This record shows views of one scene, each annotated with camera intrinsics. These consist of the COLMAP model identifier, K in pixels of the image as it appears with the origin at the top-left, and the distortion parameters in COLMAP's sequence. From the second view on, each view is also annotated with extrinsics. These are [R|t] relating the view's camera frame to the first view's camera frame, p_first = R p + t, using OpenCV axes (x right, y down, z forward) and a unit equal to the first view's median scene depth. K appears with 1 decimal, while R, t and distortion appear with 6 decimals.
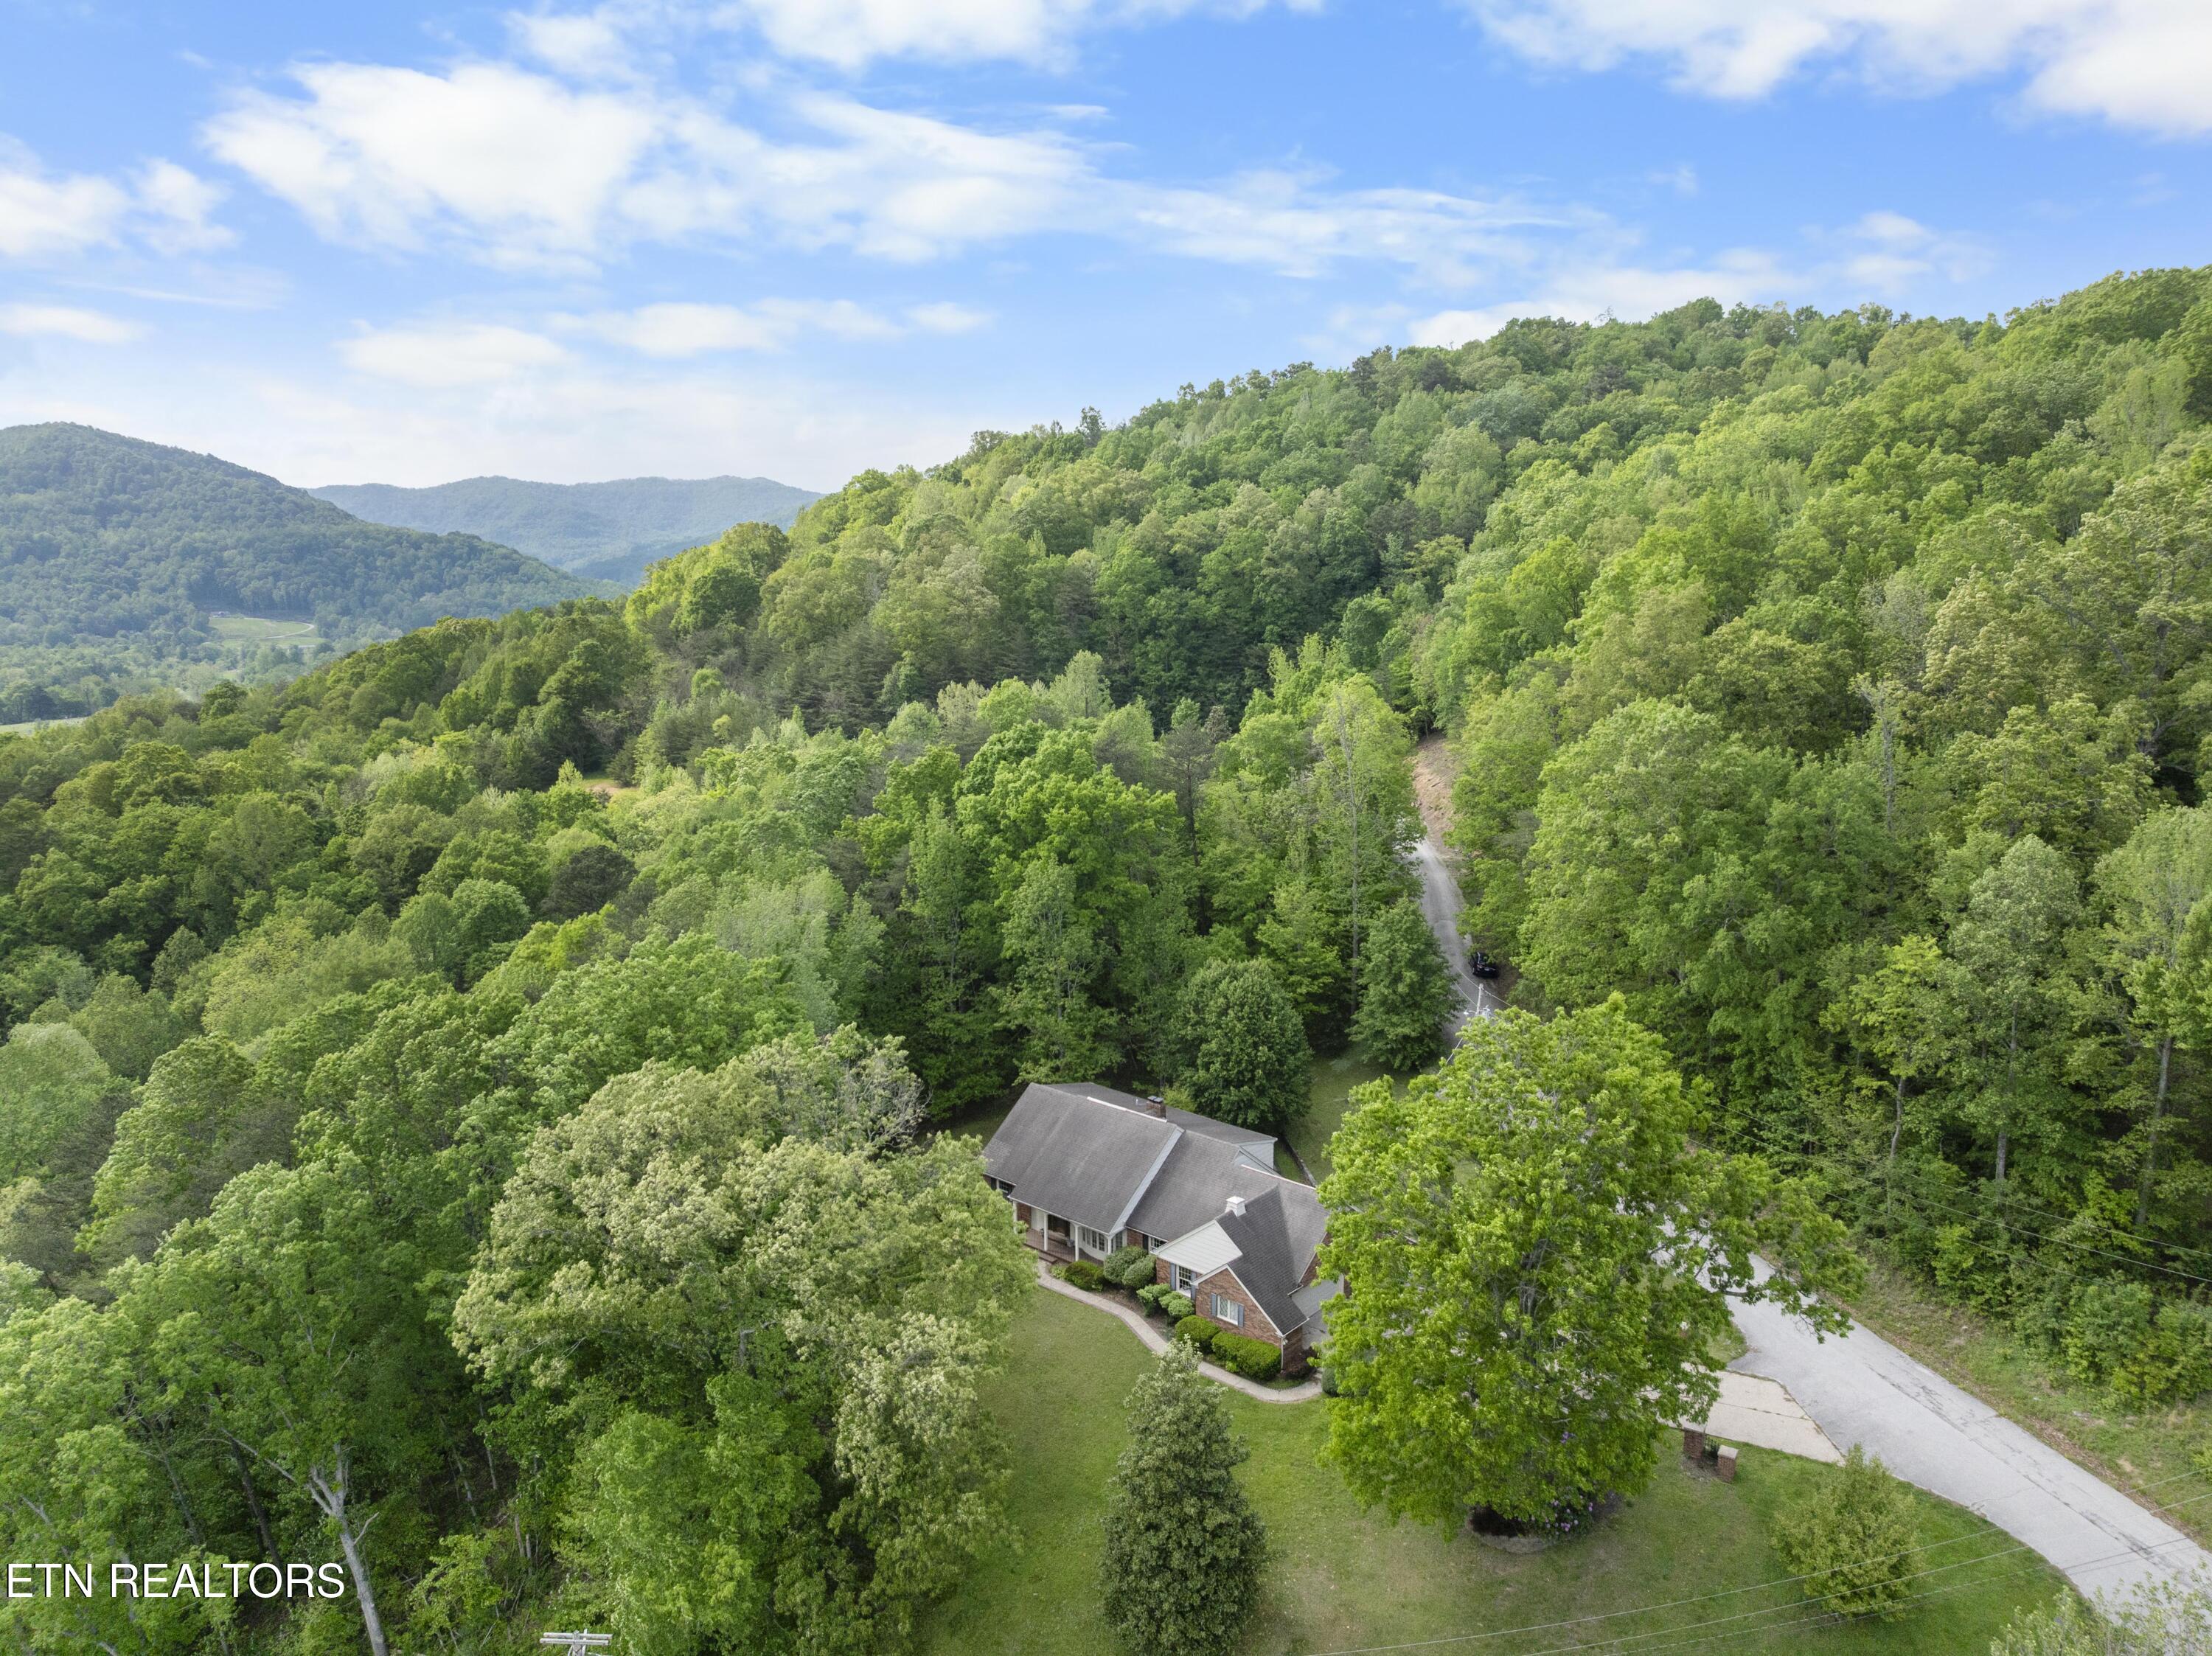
lens RADIAL K [[1561.7, 0, 1106.0], [0, 1561.7, 828.0], [0, 0, 1]] dist [-0.040551, 0.000456]
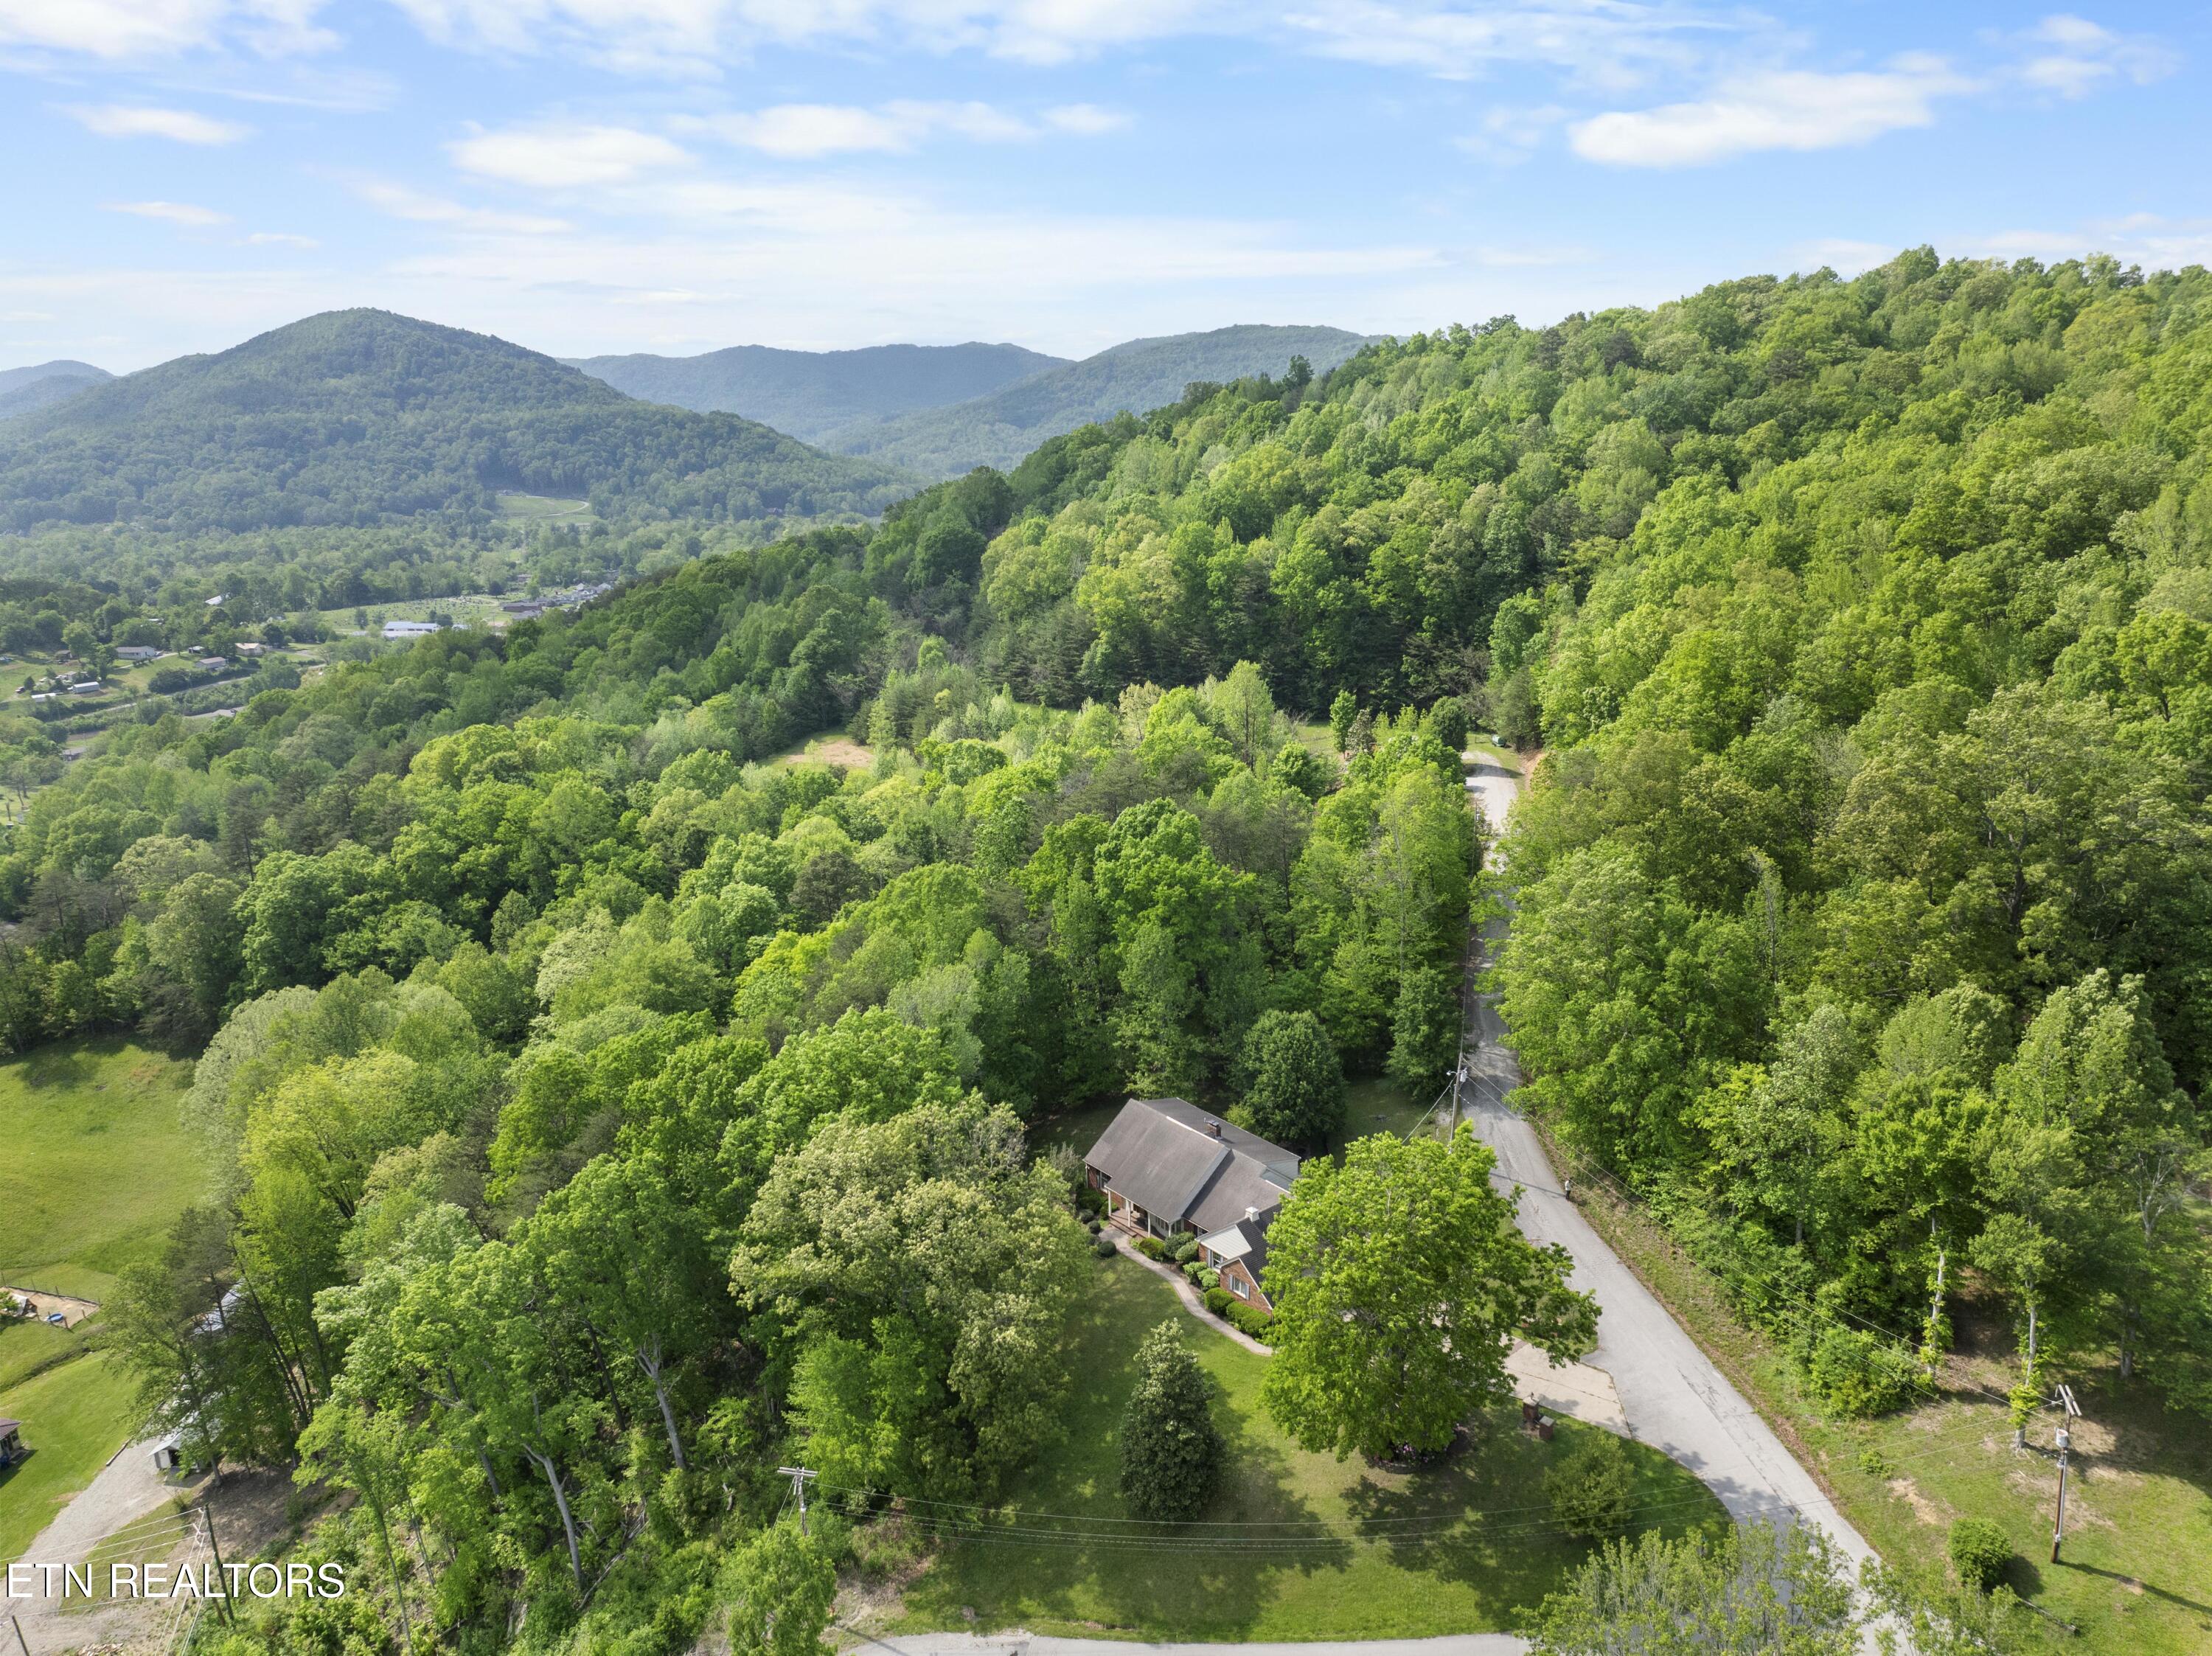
lens RADIAL K [[1559.5, 0, 1106.0], [0, 1559.5, 828.0], [0, 0, 1]] dist [-0.036950, 0.002738]
pose [[0.988160, 0.034433, -0.149513, 0.087691], [-0.021451, 0.995926, 0.087586, -0.132559], [0.151920, -0.083342, 0.984873, -0.224417]]
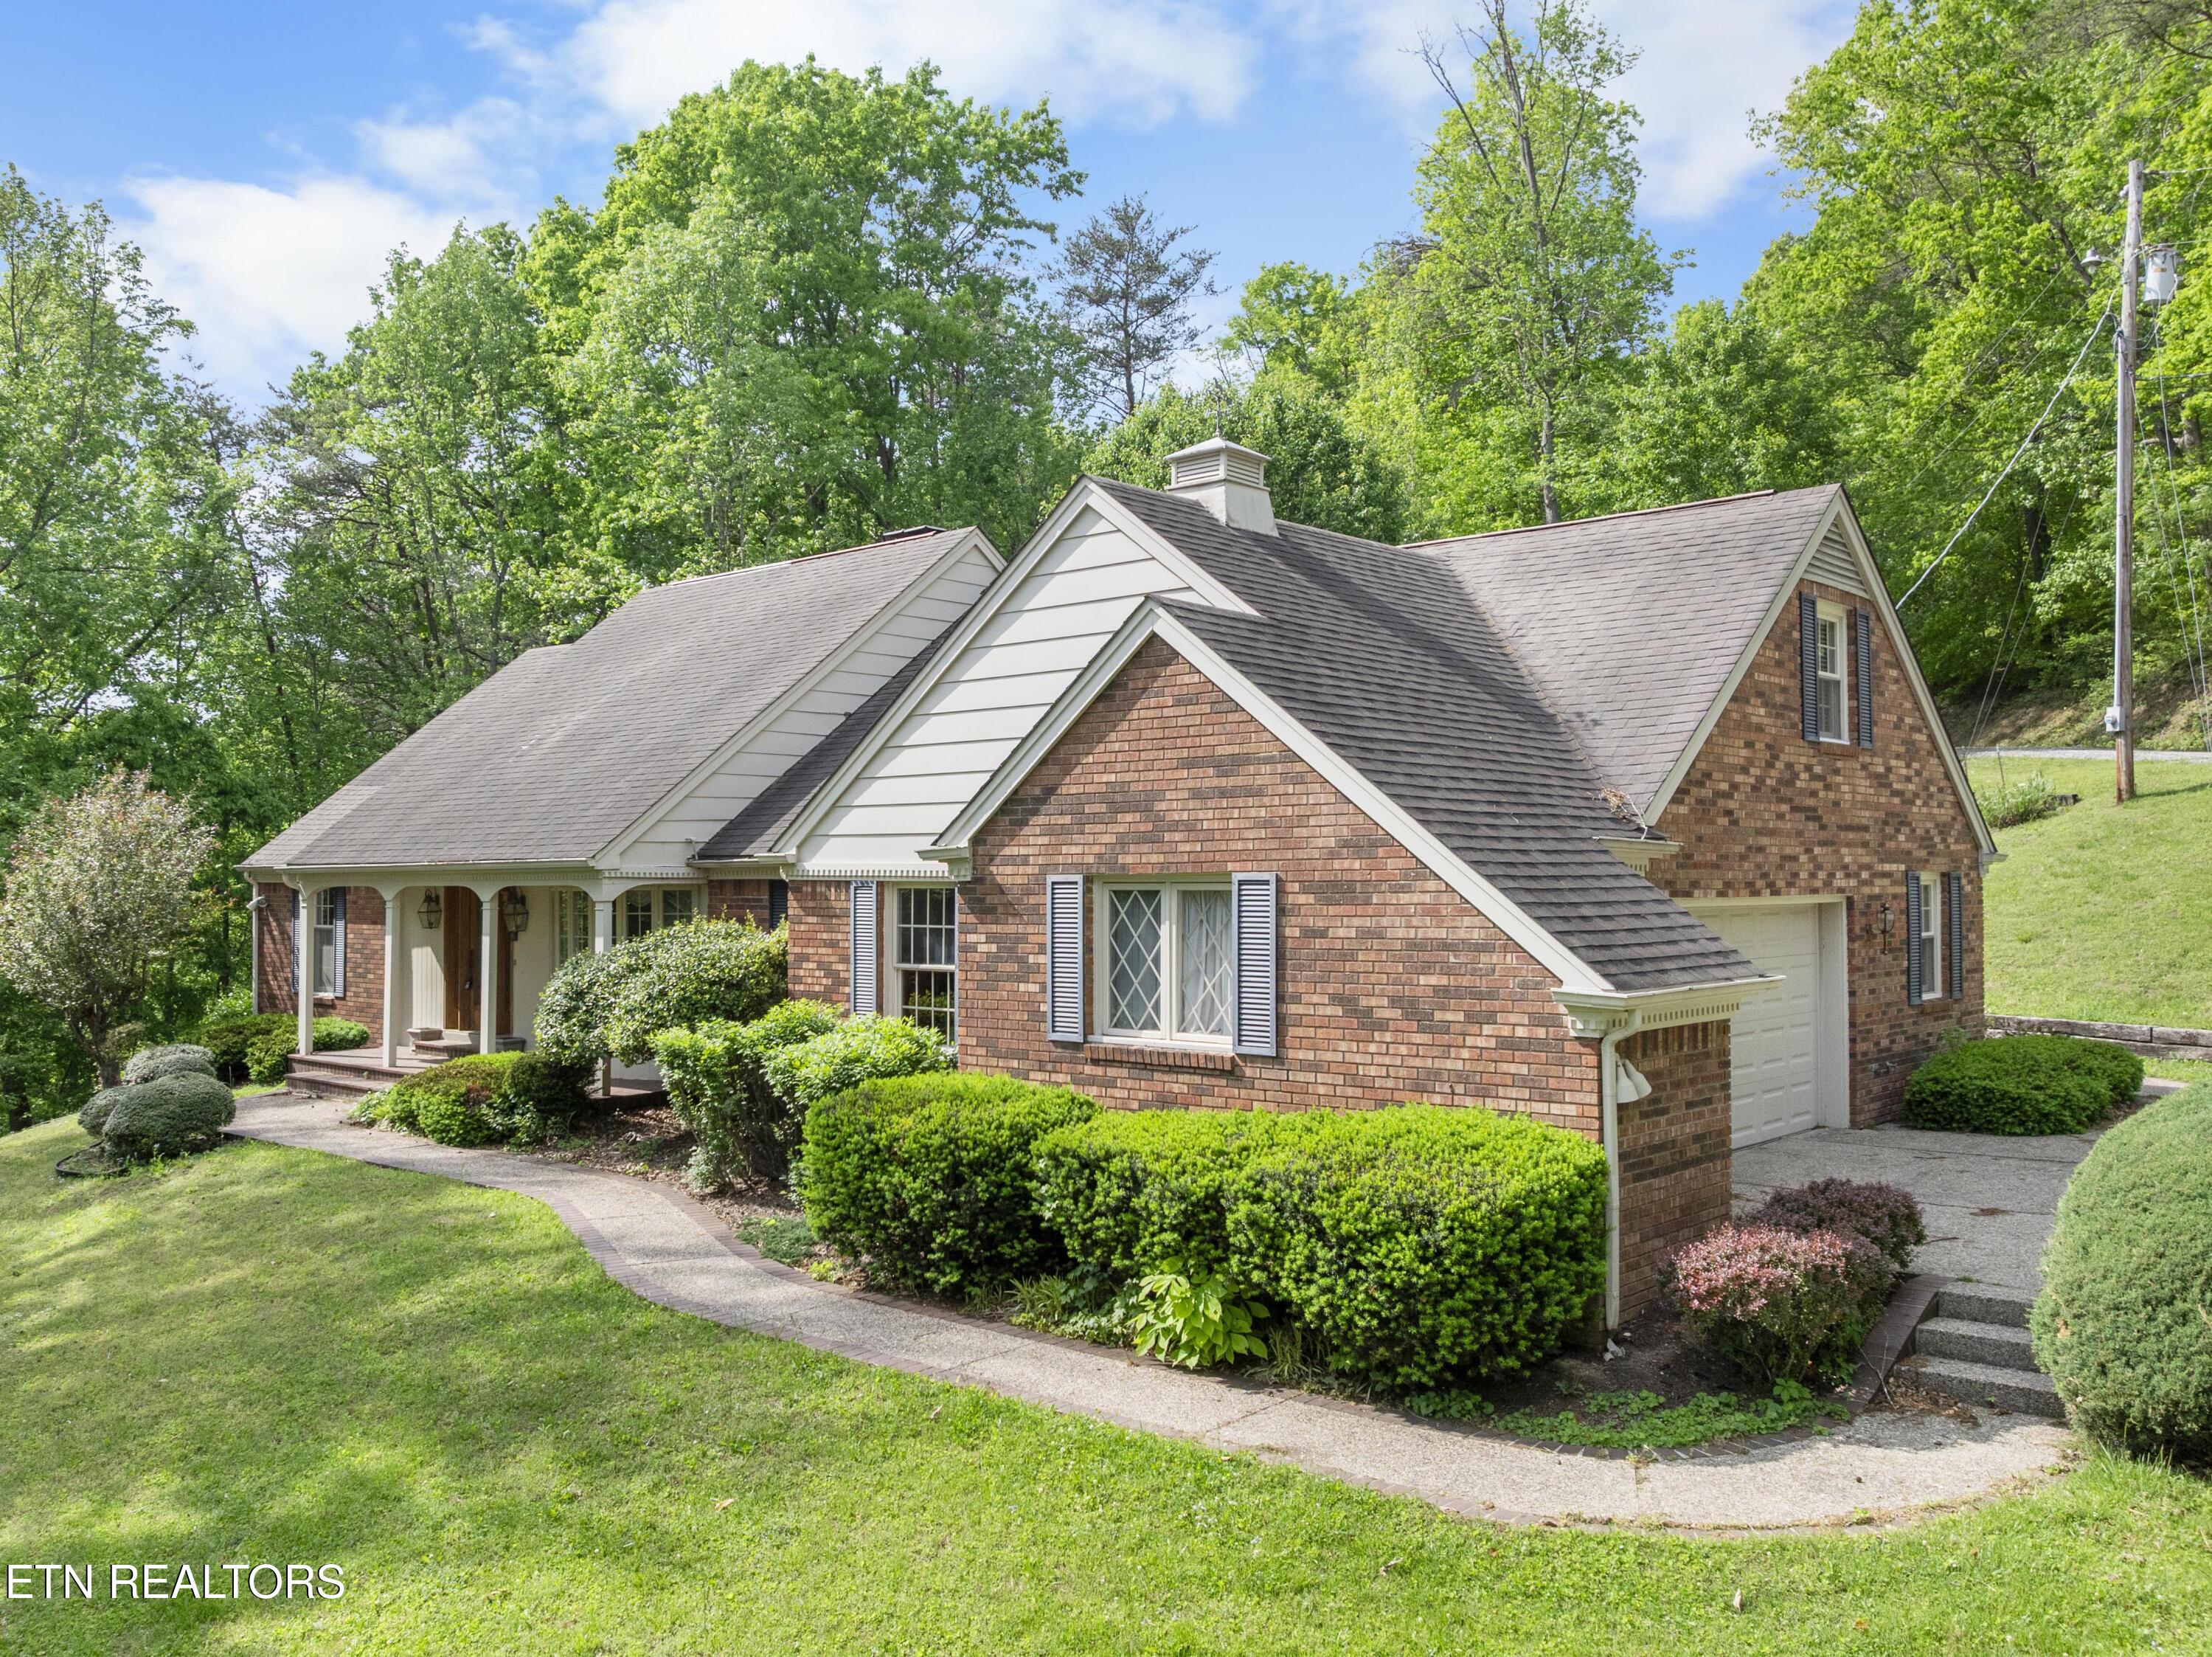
lens RADIAL K [[1869.6, 0, 1015.8], [0, 1869.6, 816.2], [0, 0, 1]] dist [0.047929, -0.193814]
pose [[0.999352, 0.013680, -0.033301, 0.039556], [-0.020394, 0.977378, -0.210513, 0.186311], [0.029668, 0.211055, 0.977024, 0.465867]]
